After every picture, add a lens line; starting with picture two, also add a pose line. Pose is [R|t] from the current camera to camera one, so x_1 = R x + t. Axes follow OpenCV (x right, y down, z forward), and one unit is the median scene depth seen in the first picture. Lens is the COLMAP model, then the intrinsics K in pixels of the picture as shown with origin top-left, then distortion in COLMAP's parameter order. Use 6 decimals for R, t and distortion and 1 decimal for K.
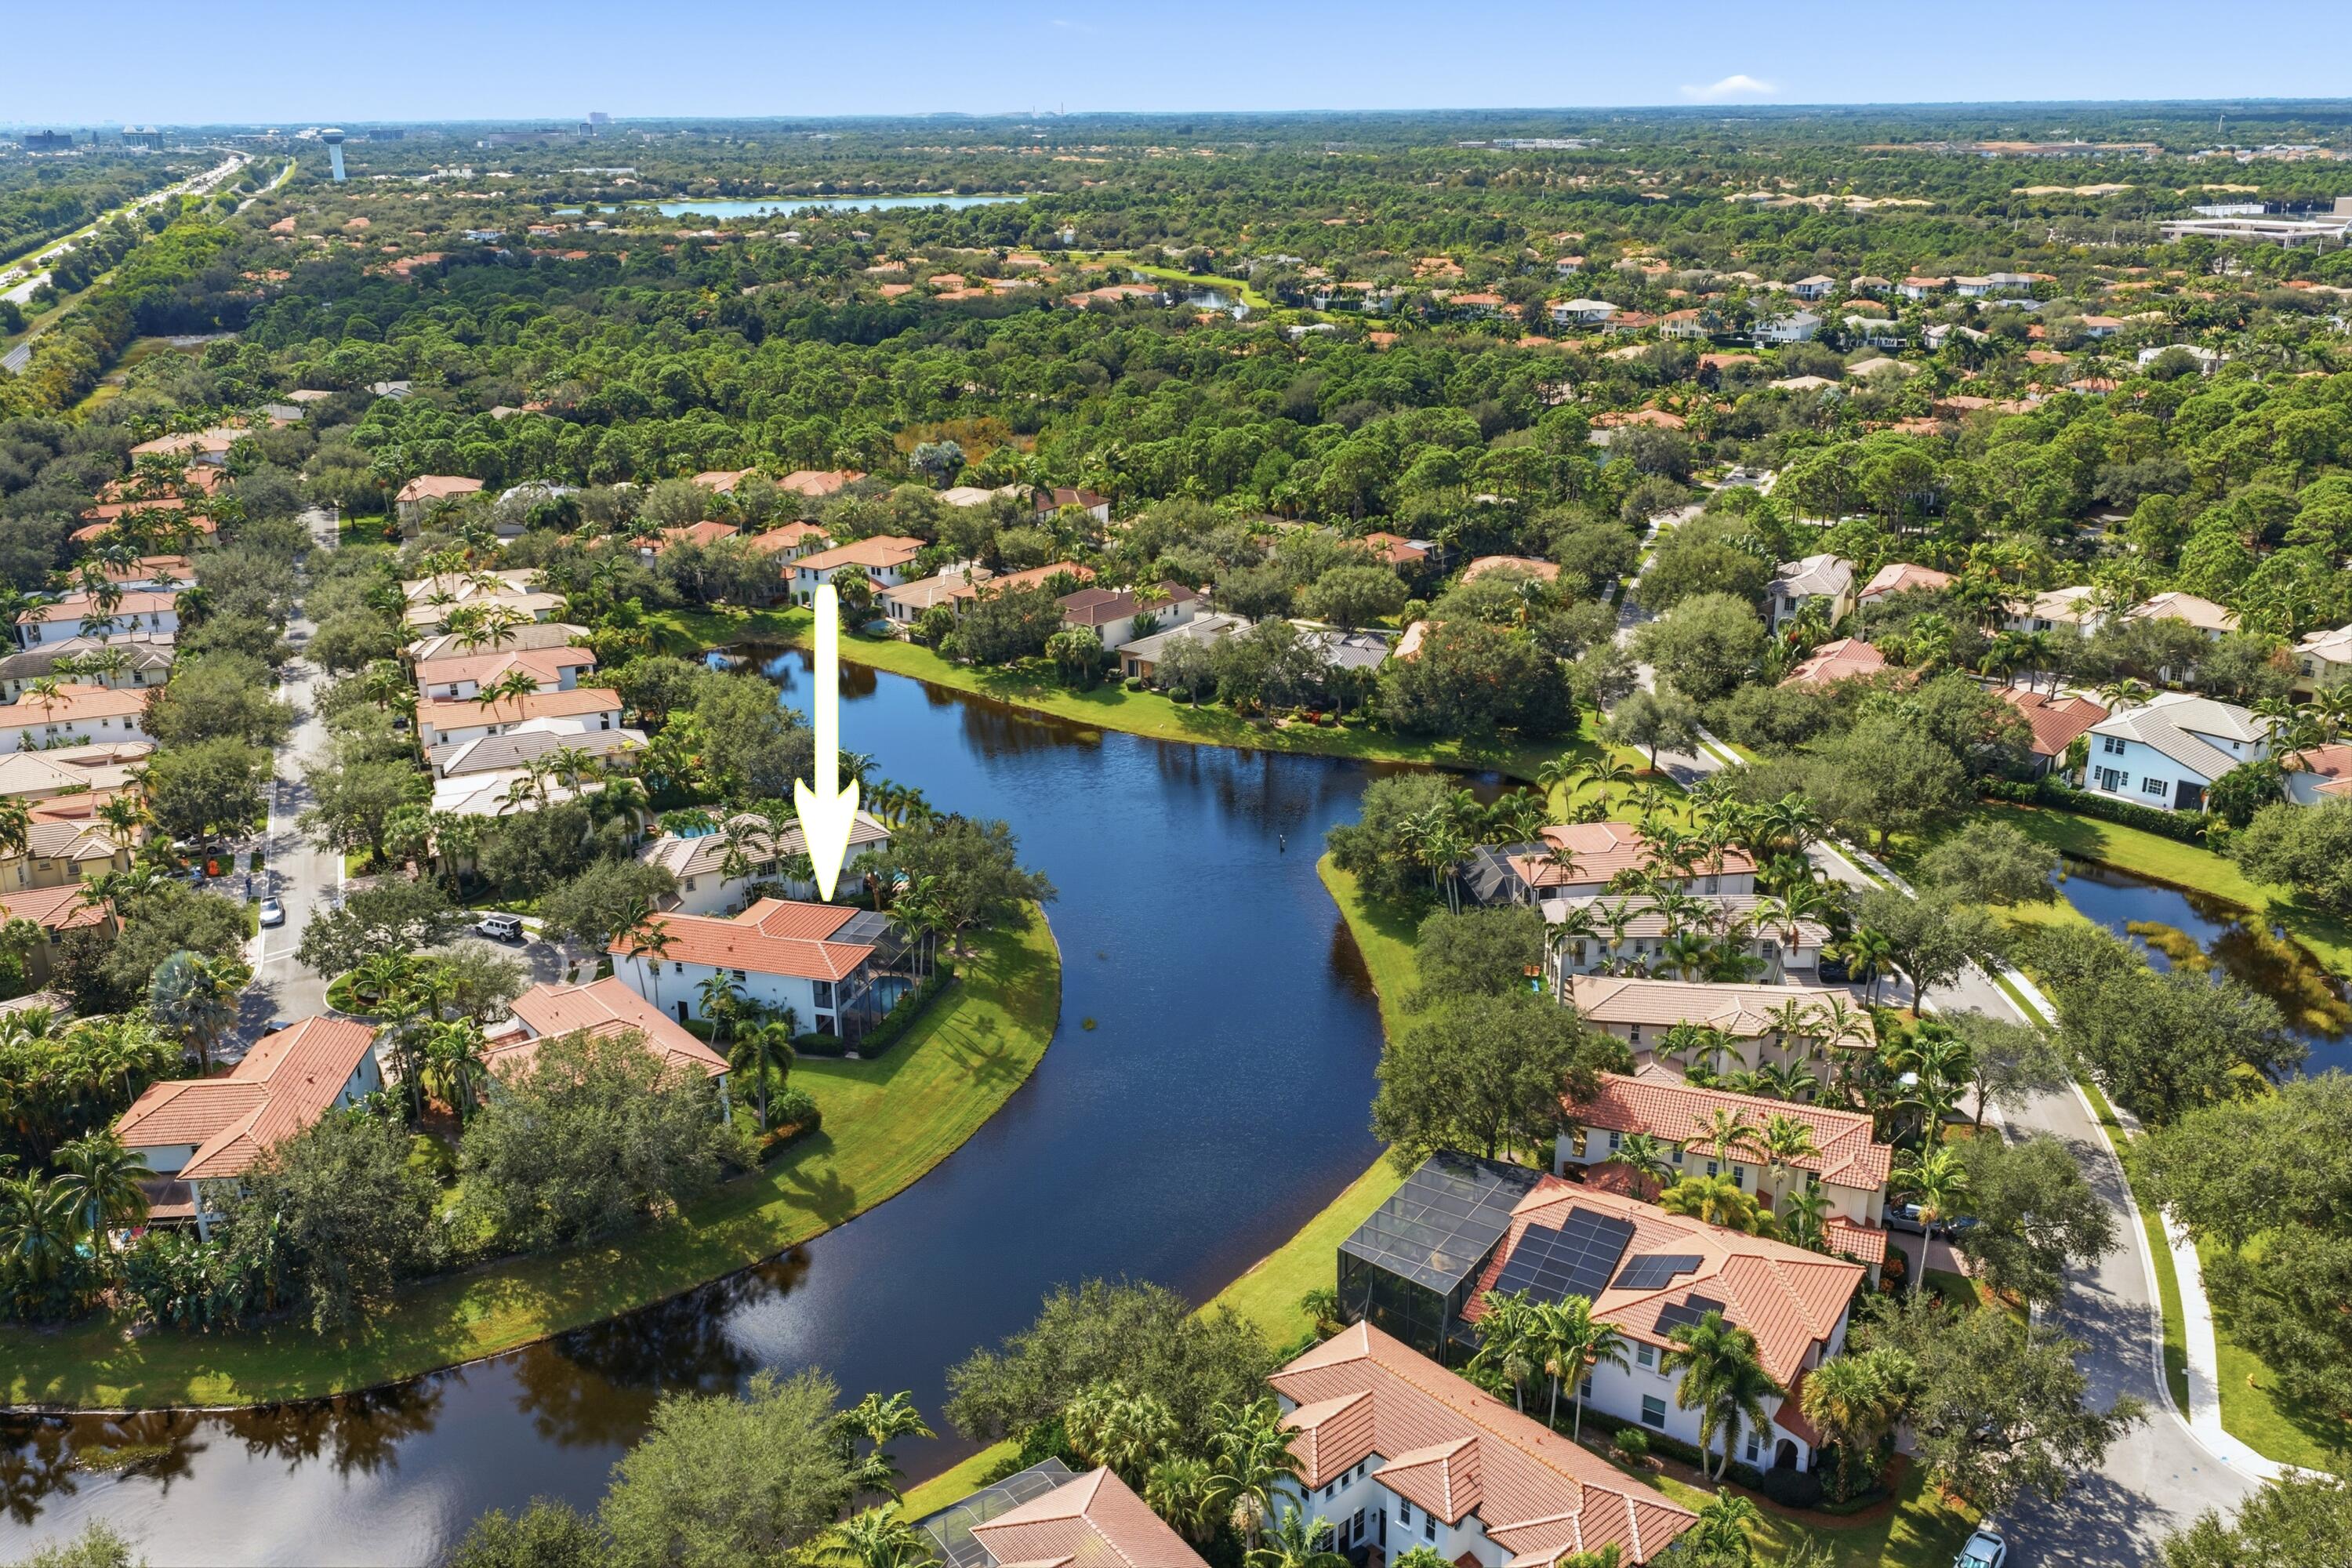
lens RADIAL K [[1865.4, 0, 1171.3], [0, 1865.4, 775.5], [0, 0, 1]] dist [0.030478, -0.023037]
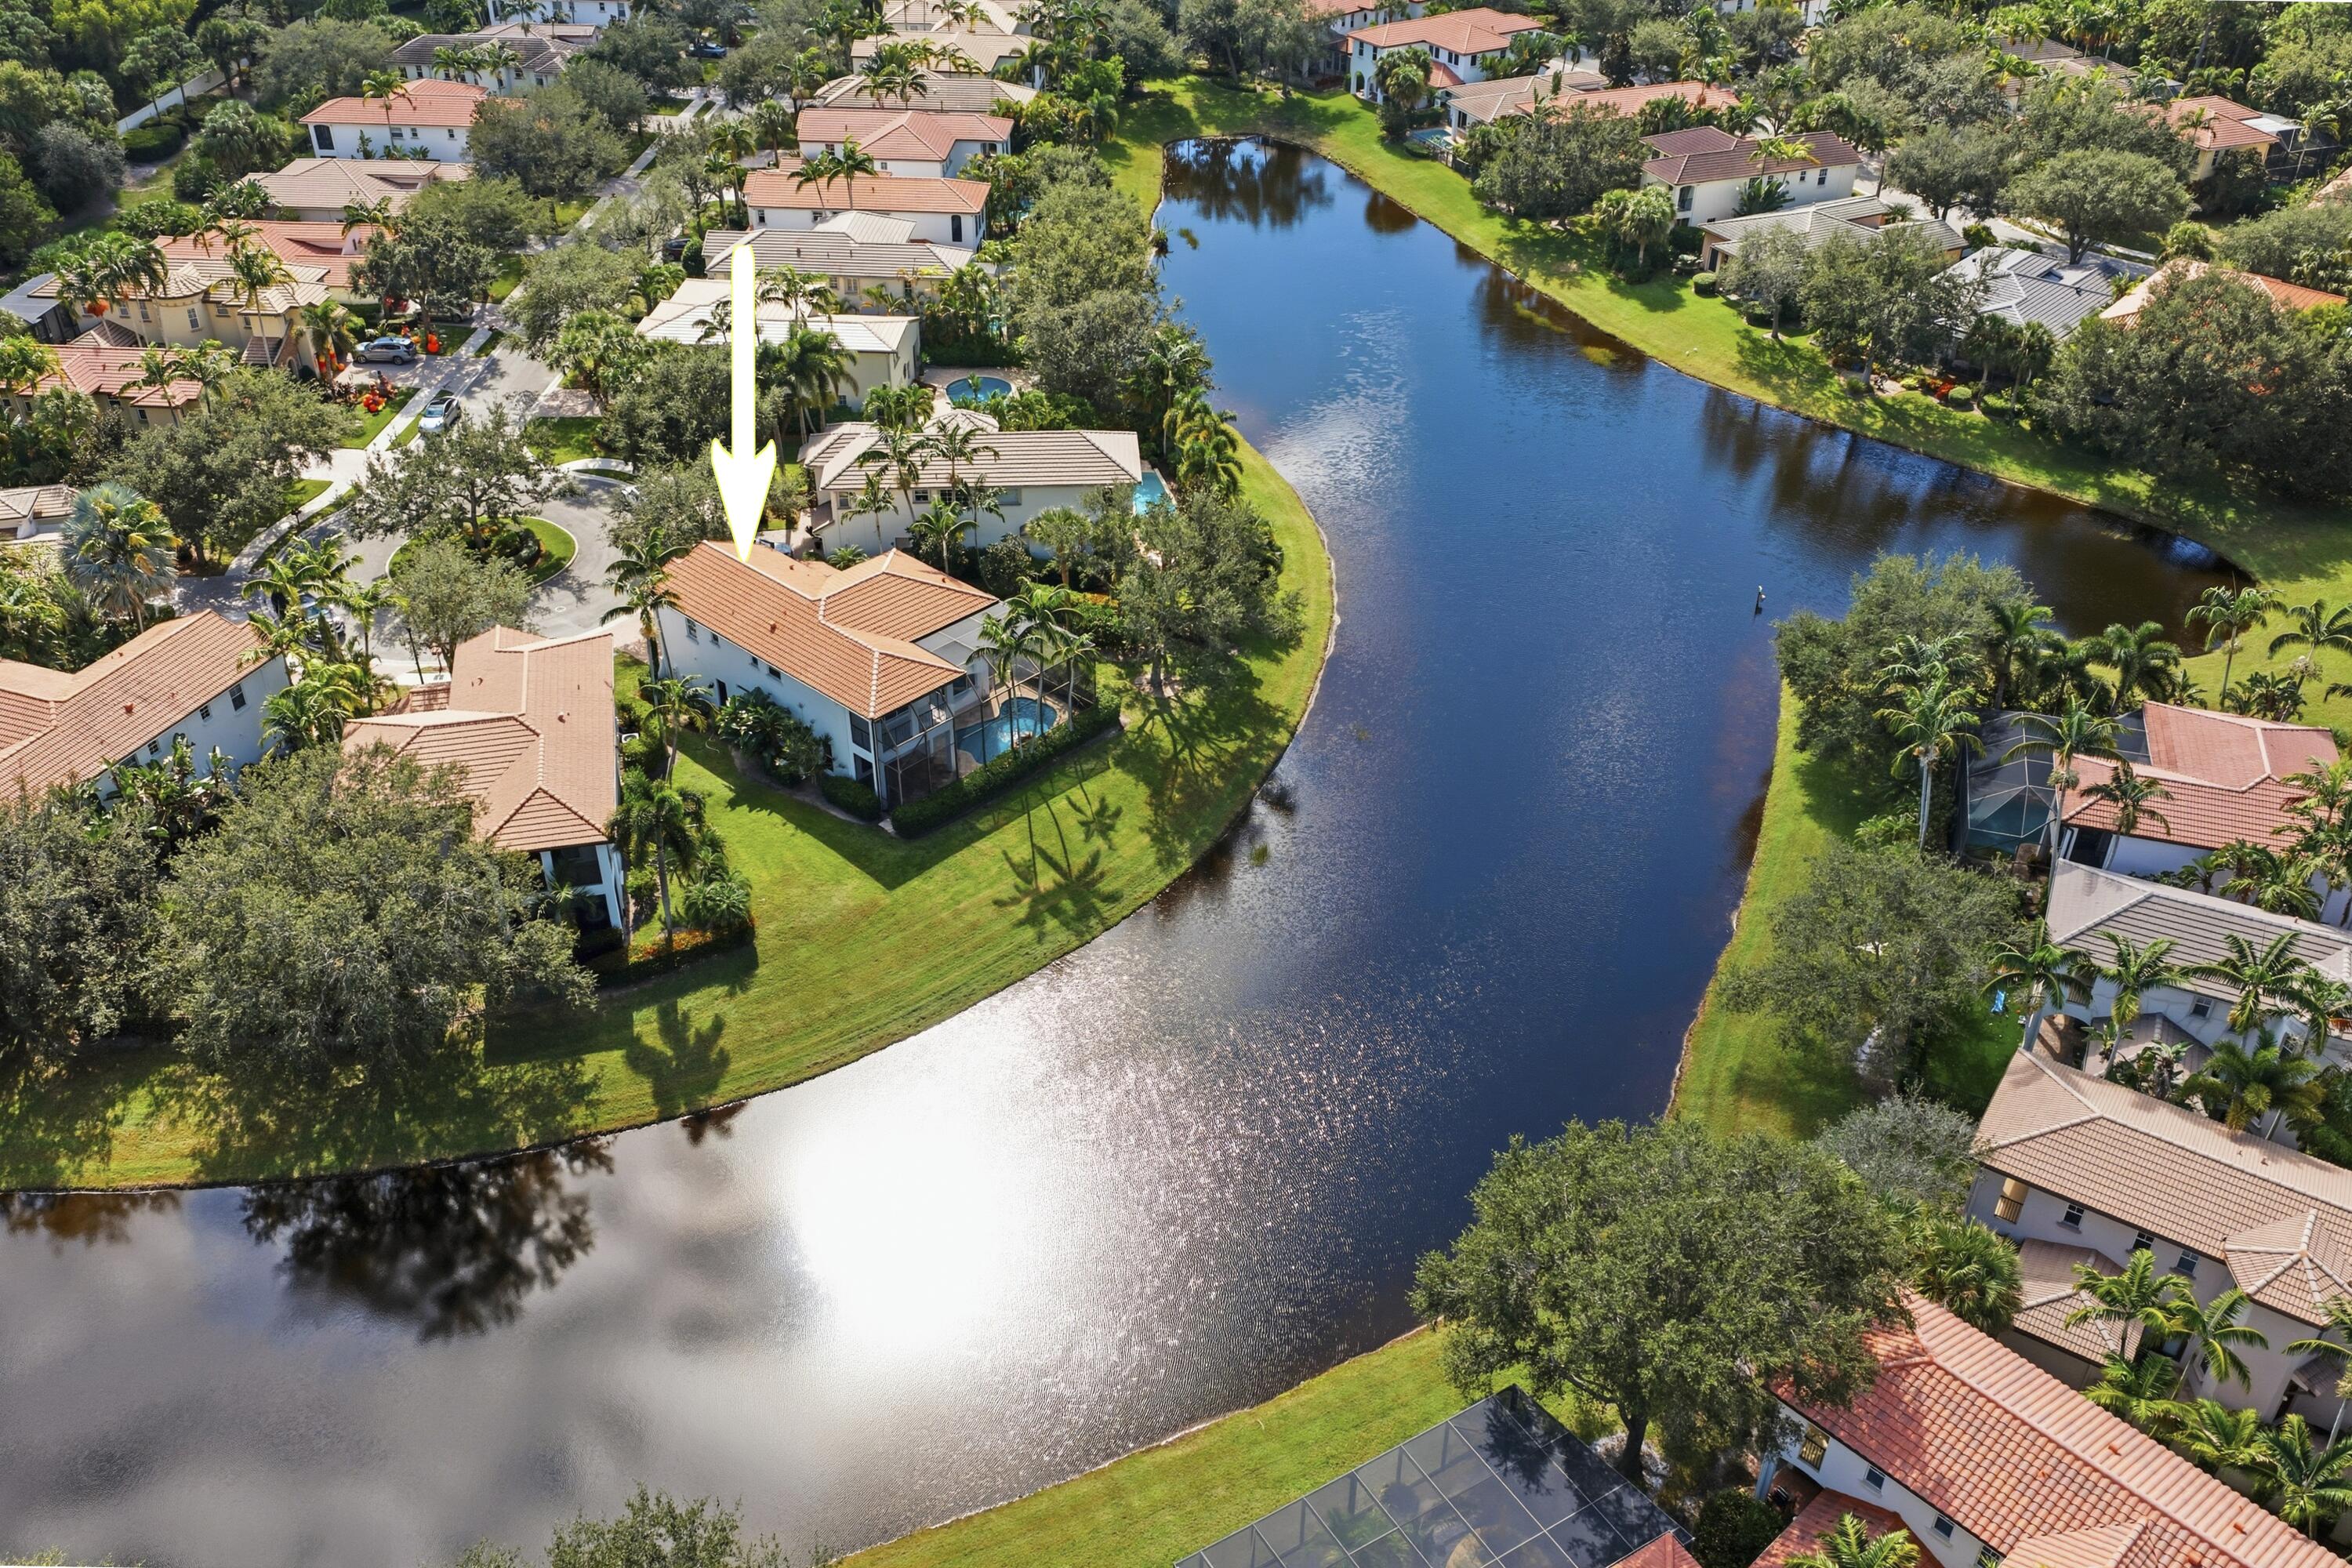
lens RADIAL K [[1970.9, 0, 1182.4], [0, 1970.9, 782.0], [0, 0, 1]] dist [0.014377, -0.011247]
pose [[0.906303, 0.254827, -0.337163, 0.104563], [-0.160387, 0.945475, 0.283465, -0.054684], [0.391014, -0.202829, 0.897758, 0.251047]]
